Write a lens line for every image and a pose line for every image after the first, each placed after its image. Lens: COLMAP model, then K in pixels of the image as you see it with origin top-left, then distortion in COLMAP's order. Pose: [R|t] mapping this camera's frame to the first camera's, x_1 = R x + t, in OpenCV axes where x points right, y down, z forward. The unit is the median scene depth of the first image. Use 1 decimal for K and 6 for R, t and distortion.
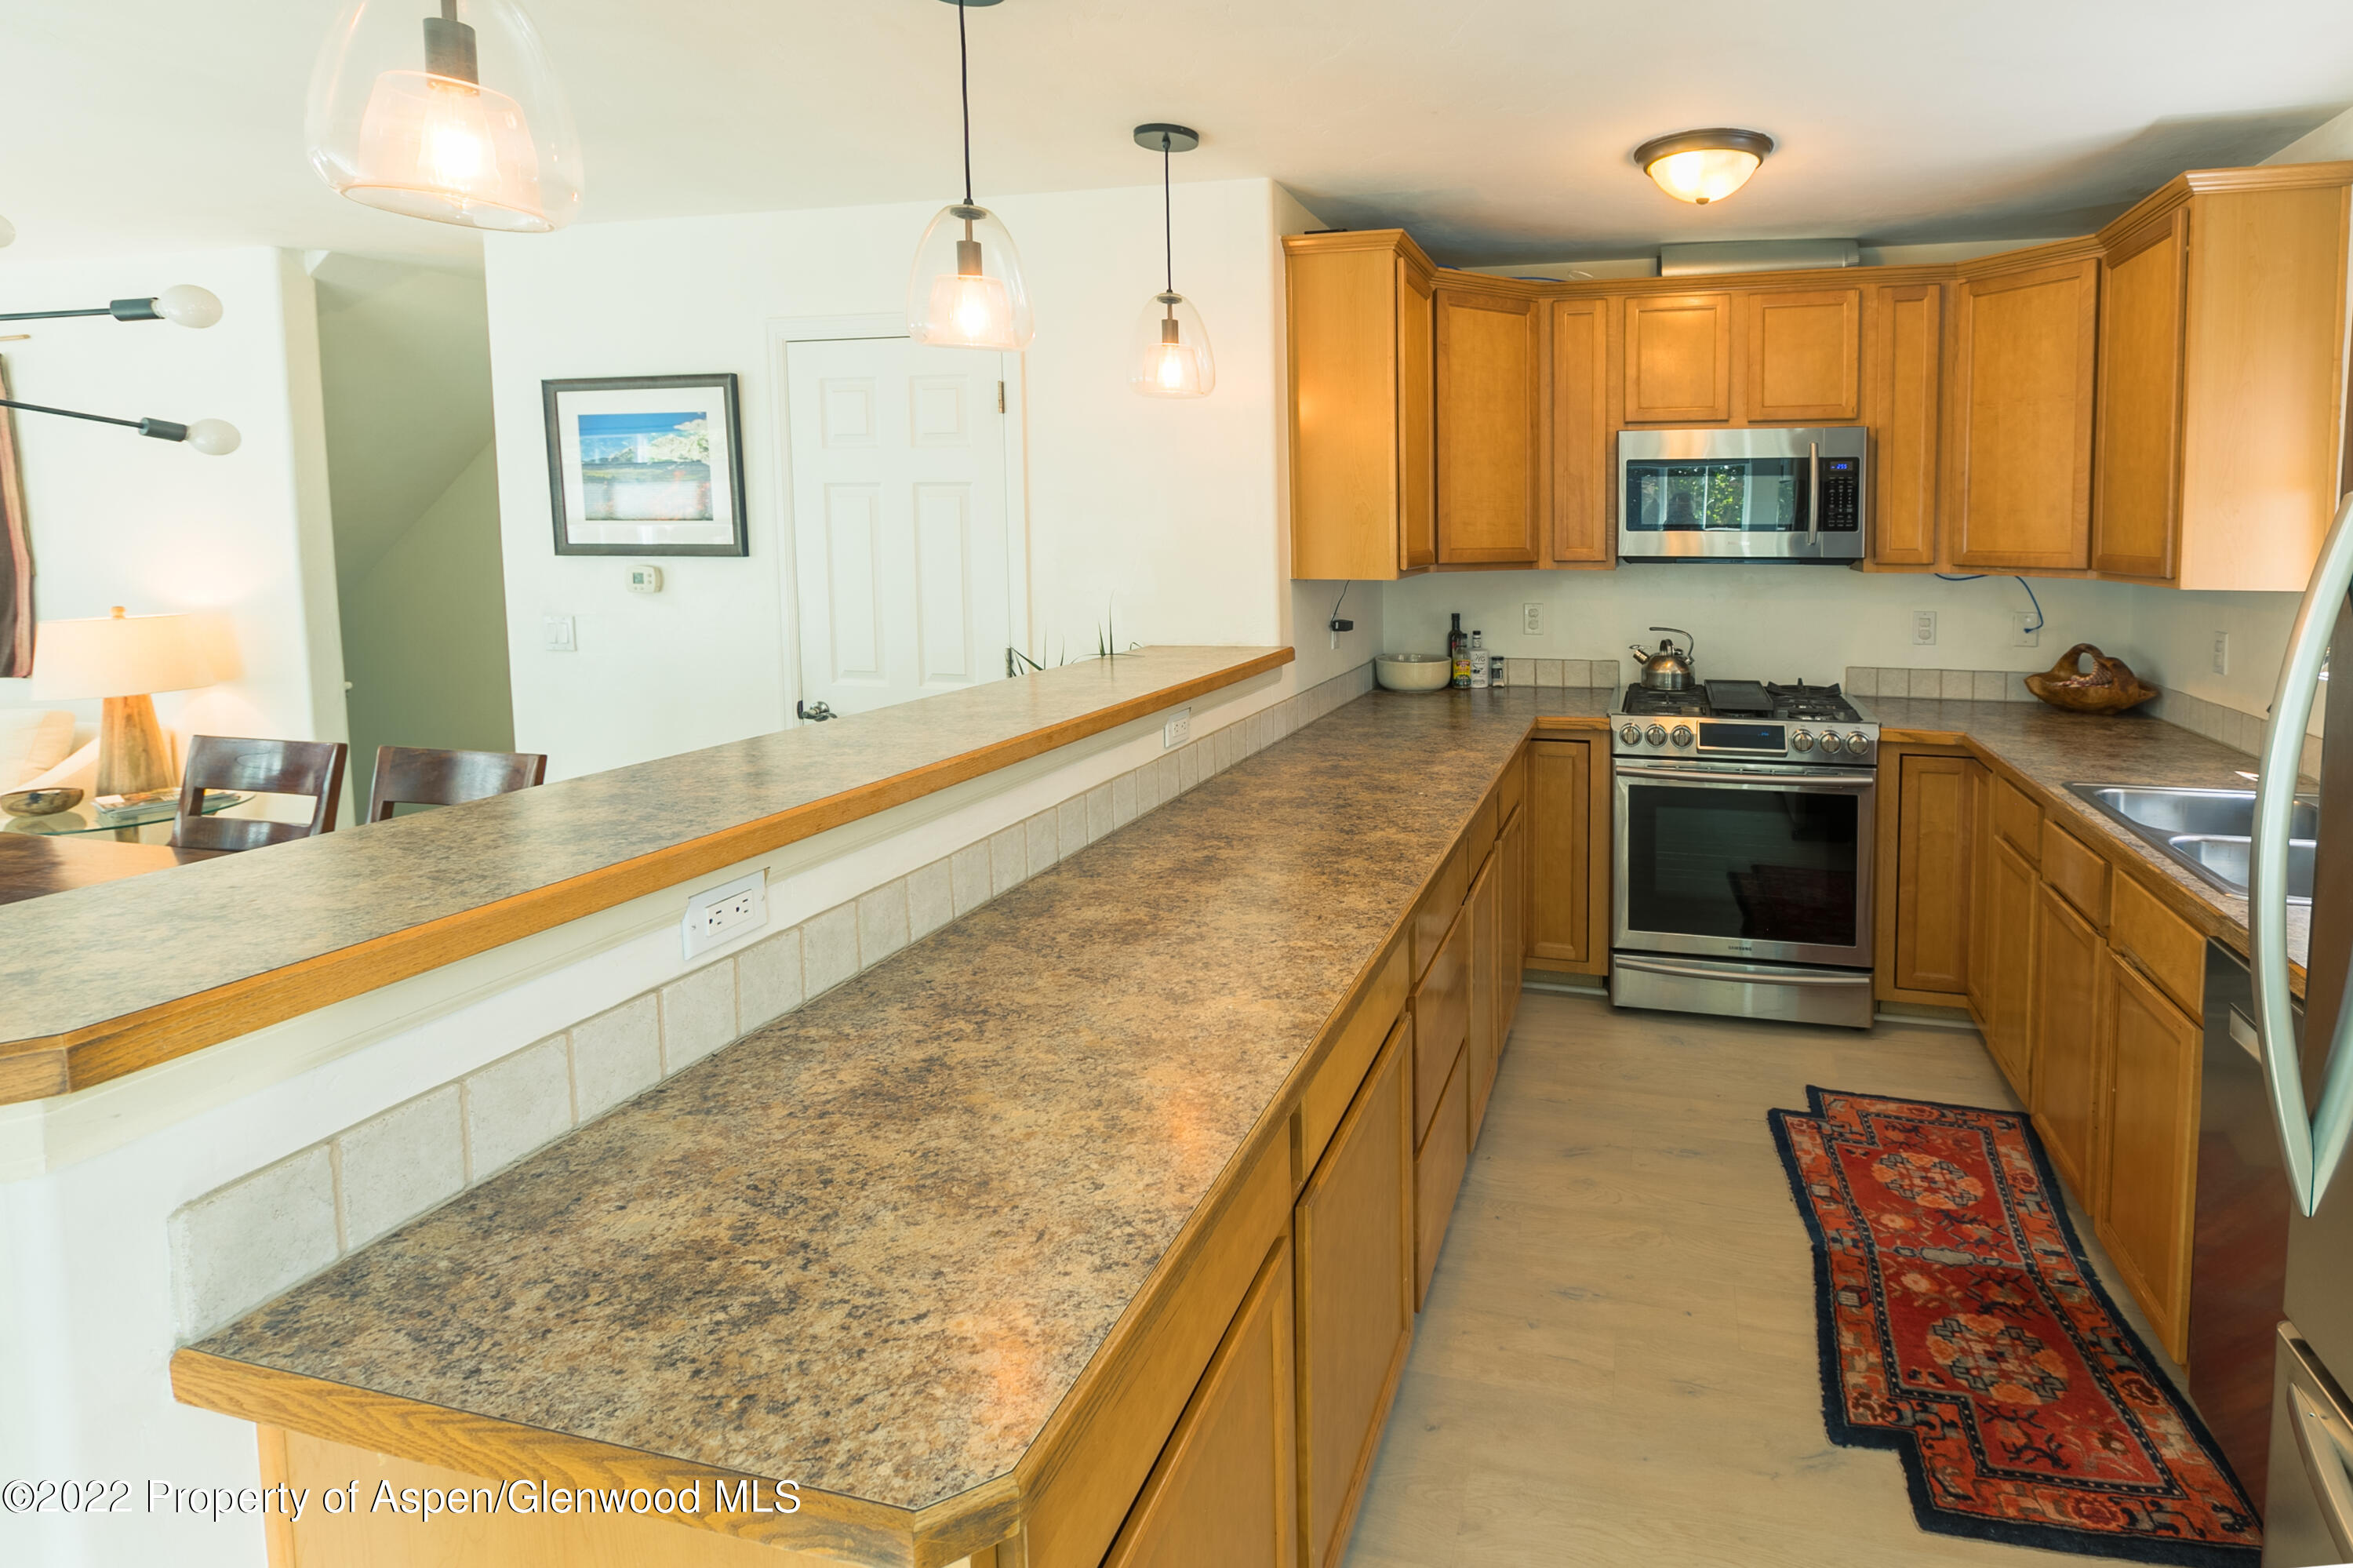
lens RADIAL K [[1063.8, 0, 1177.7], [0, 1063.8, 602.7], [0, 0, 1]] dist [-0.000870, -0.000219]
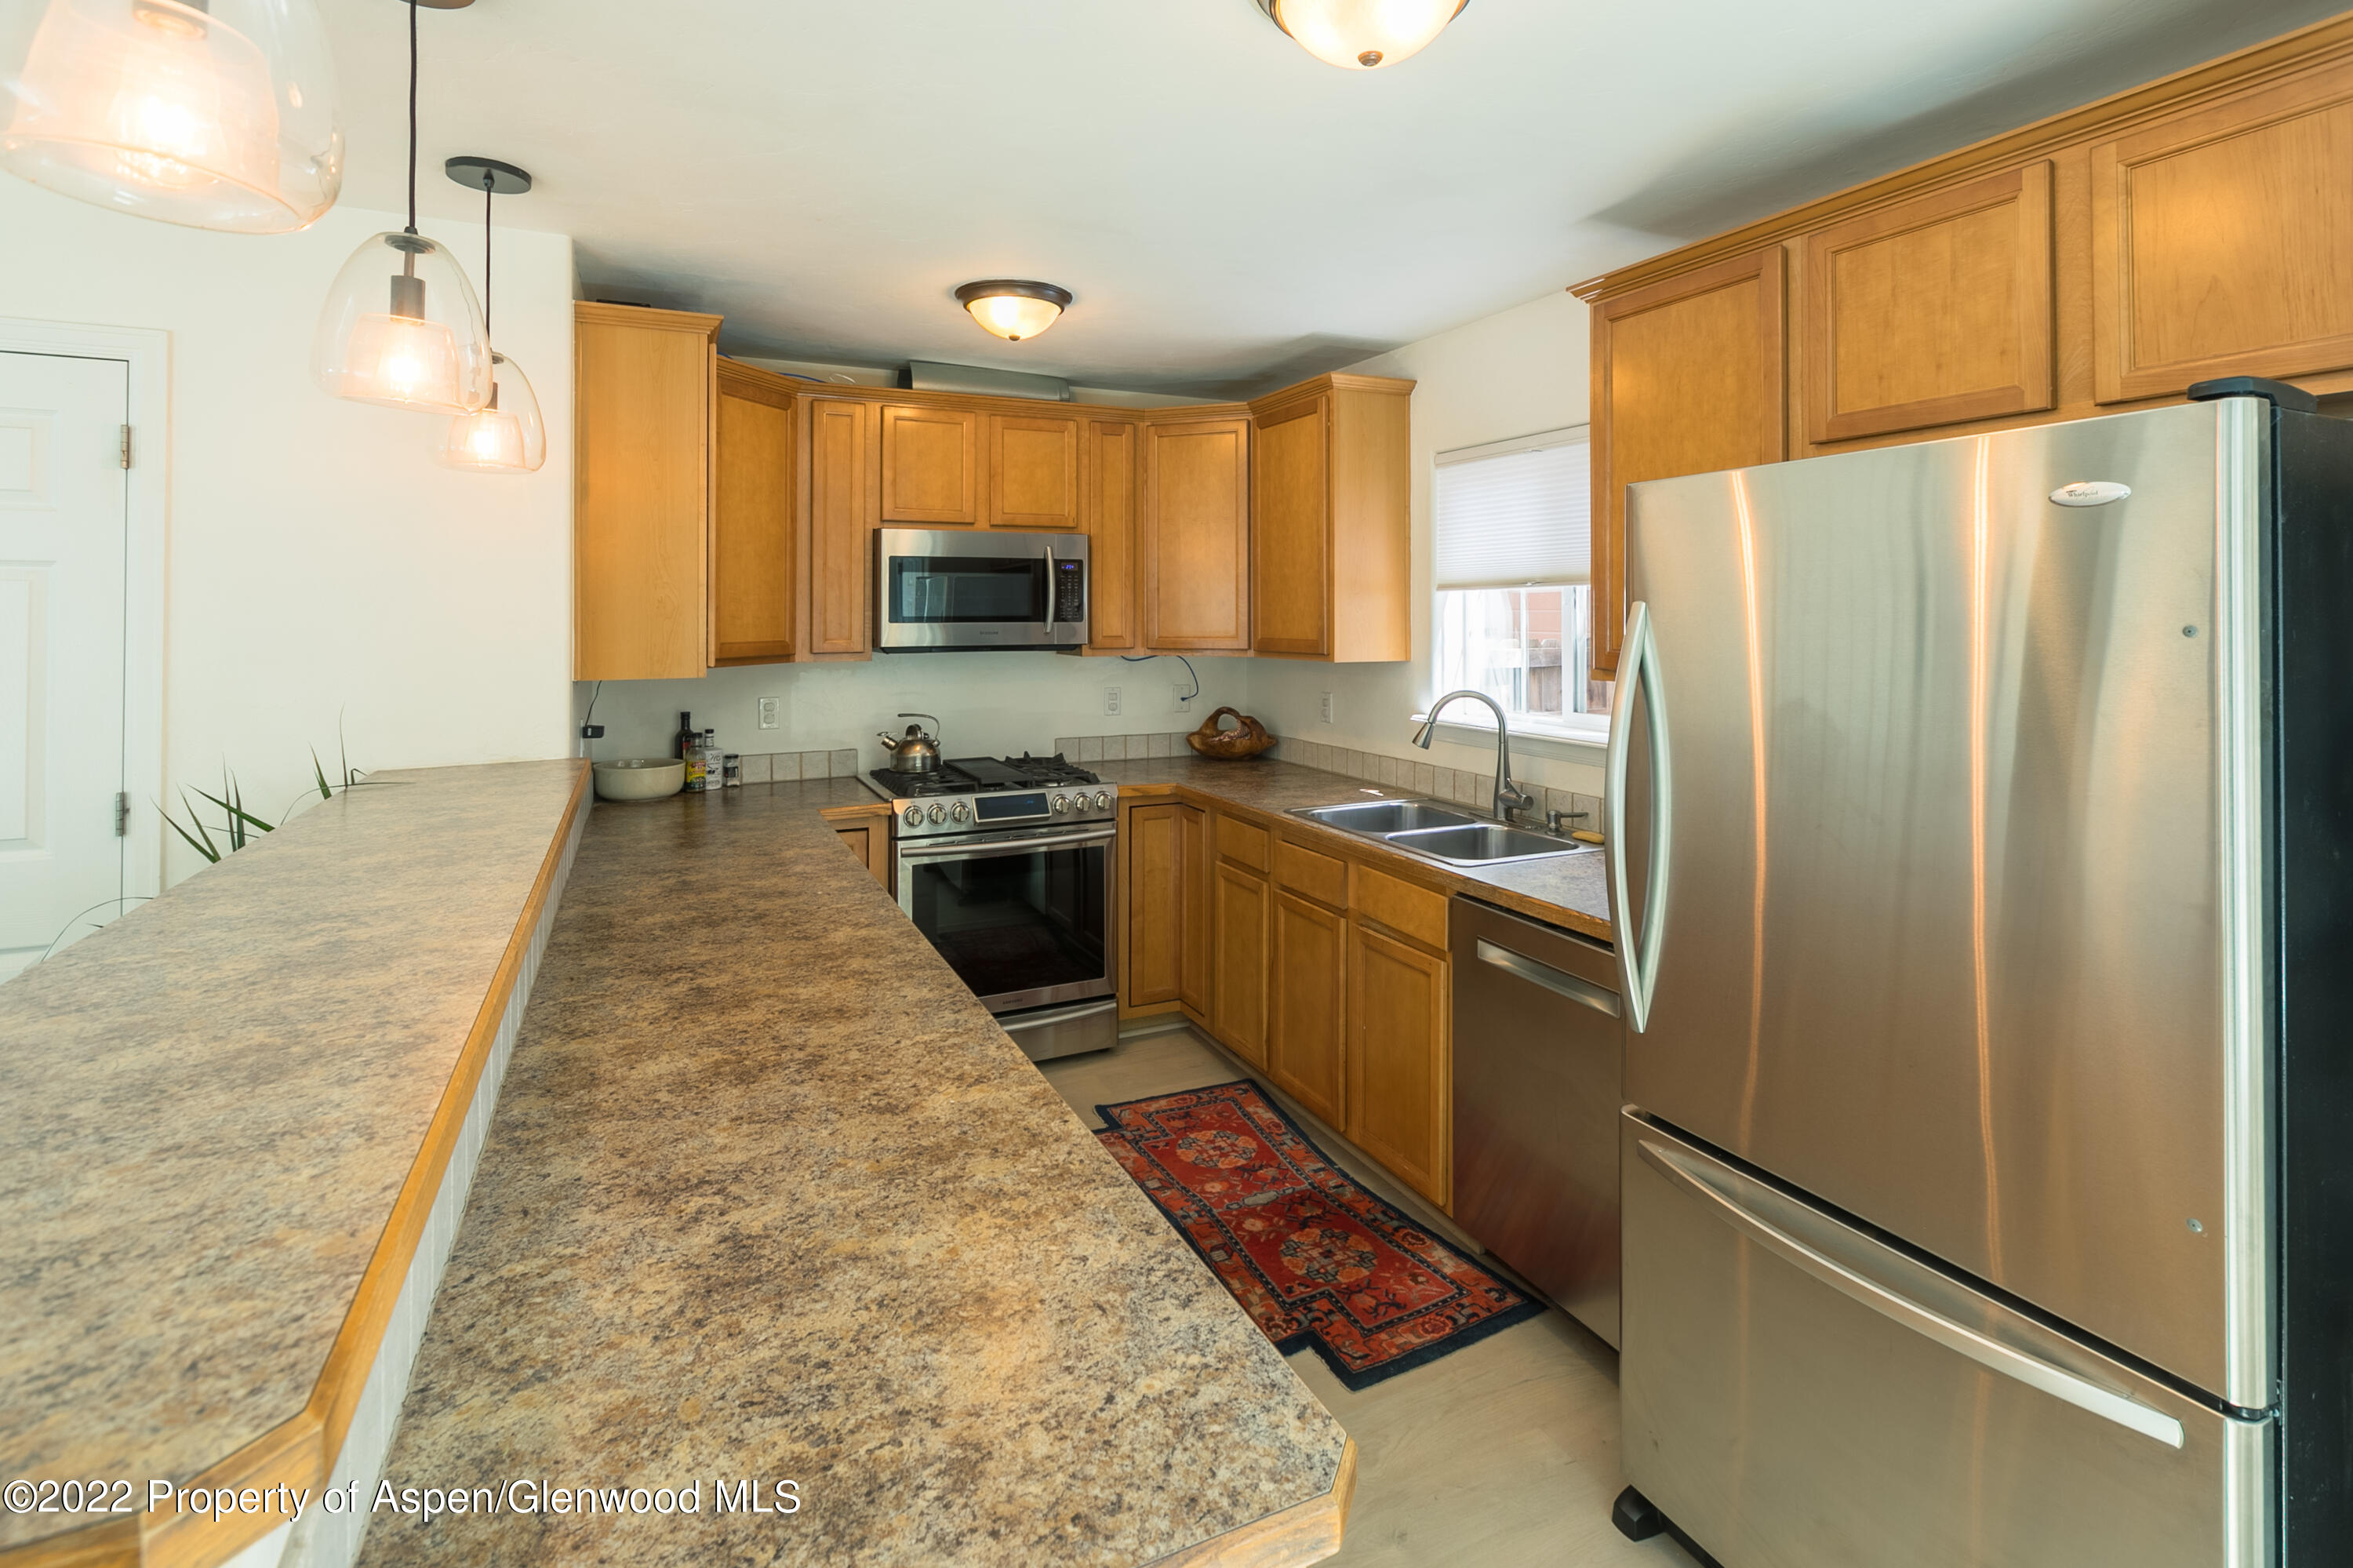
lens RADIAL K [[1088.6, 0, 1111.1], [0, 1088.6, 617.7], [0, 0, 1]] dist [0.001852, 0.000594]
pose [[0.804986, -0.004779, 0.593275, -0.118373], [0.047945, 0.997221, -0.057023, -0.002879], [-0.591353, 0.074347, 0.802978, 0.013392]]
